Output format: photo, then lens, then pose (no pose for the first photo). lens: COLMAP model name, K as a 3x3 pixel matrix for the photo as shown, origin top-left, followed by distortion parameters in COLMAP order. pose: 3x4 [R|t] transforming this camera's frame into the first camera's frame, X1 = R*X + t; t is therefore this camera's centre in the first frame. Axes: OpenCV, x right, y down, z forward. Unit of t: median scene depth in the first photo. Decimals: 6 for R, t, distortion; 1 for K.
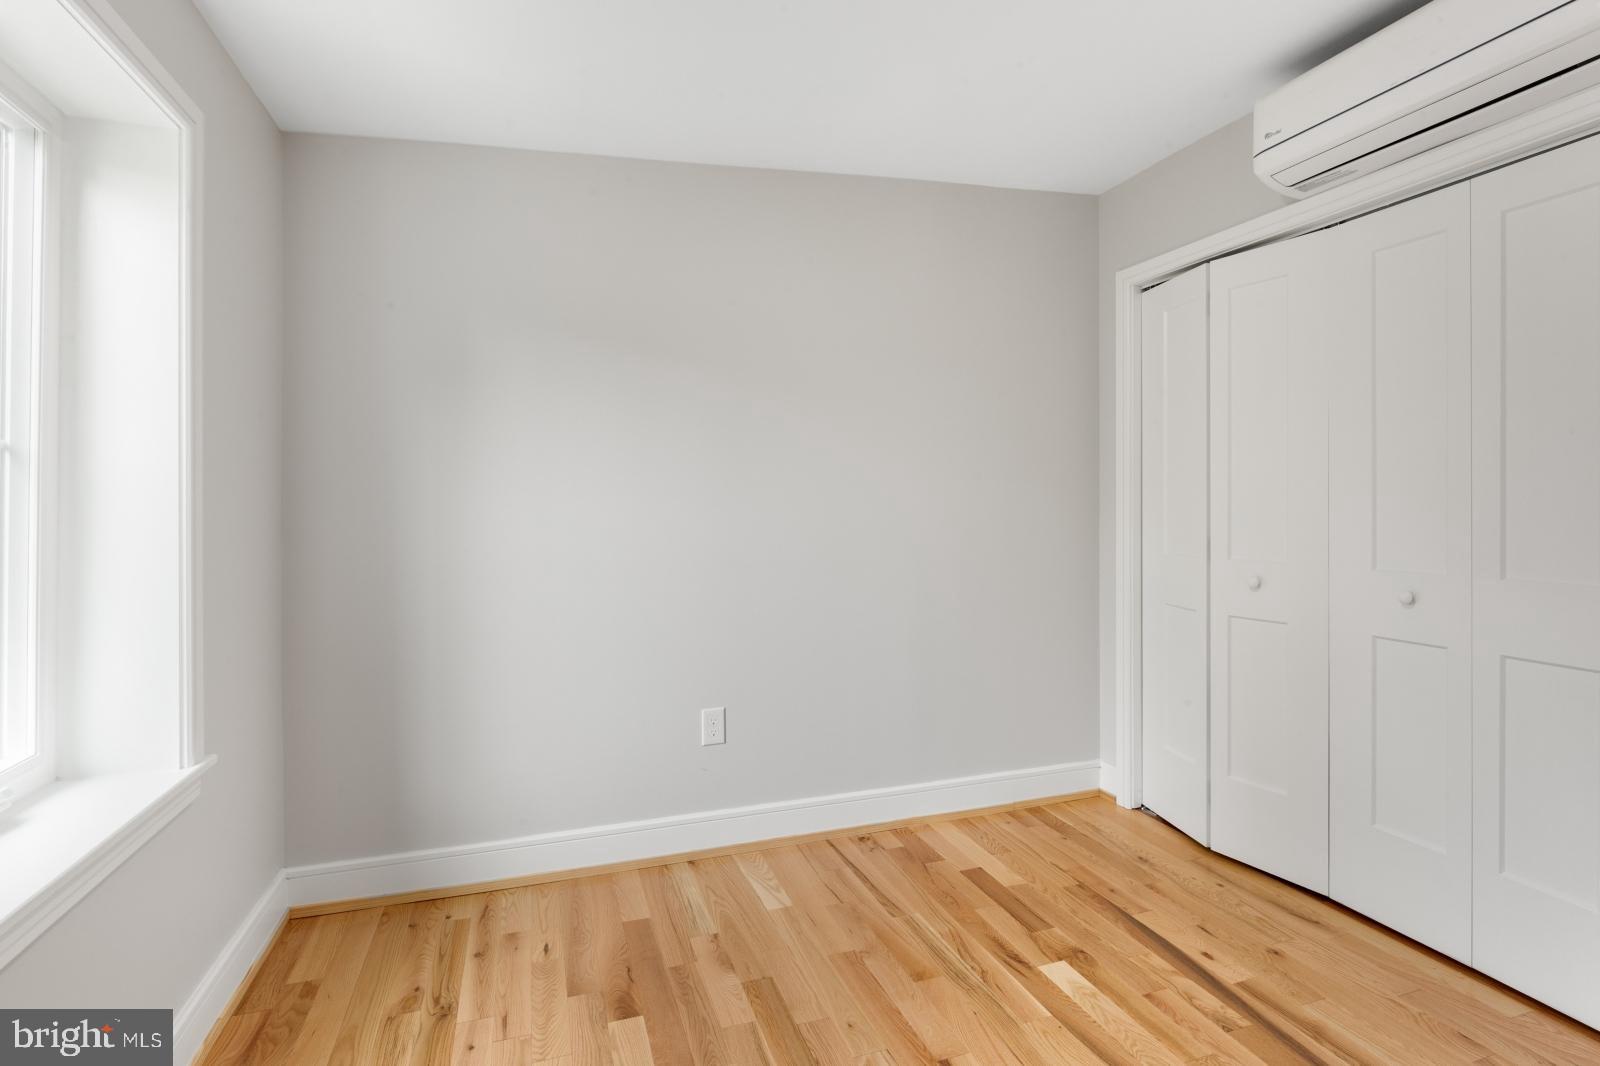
lens RADIAL K [[746.9, 0, 801.8], [0, 746.9, 522.7], [0, 0, 1]] dist [0.004675, -0.003229]
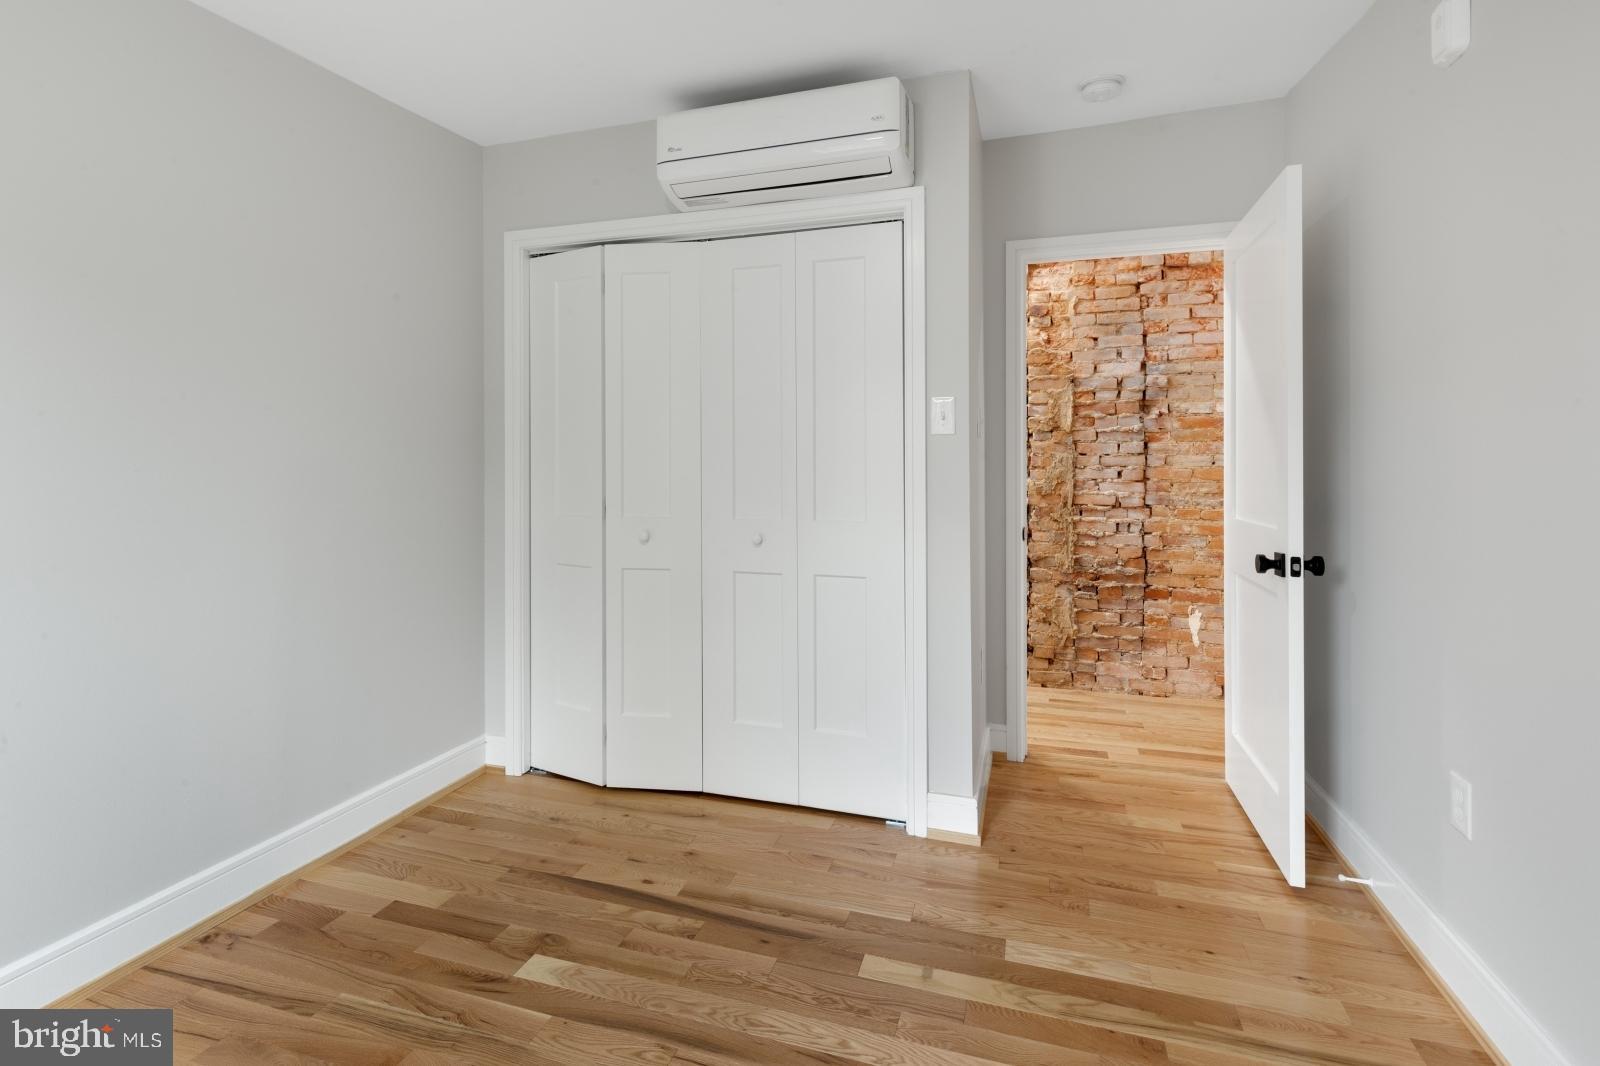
lens RADIAL K [[746.9, 0, 783.0], [0, 746.9, 475.3], [0, 0, 1]] dist [0.004675, -0.003229]
pose [[0.610563, -0.008698, 0.791920, -0.173122], [0.021168, 0.999762, -0.005339, -0.002855], [-0.791685, 0.020023, 0.610601, 0.148256]]
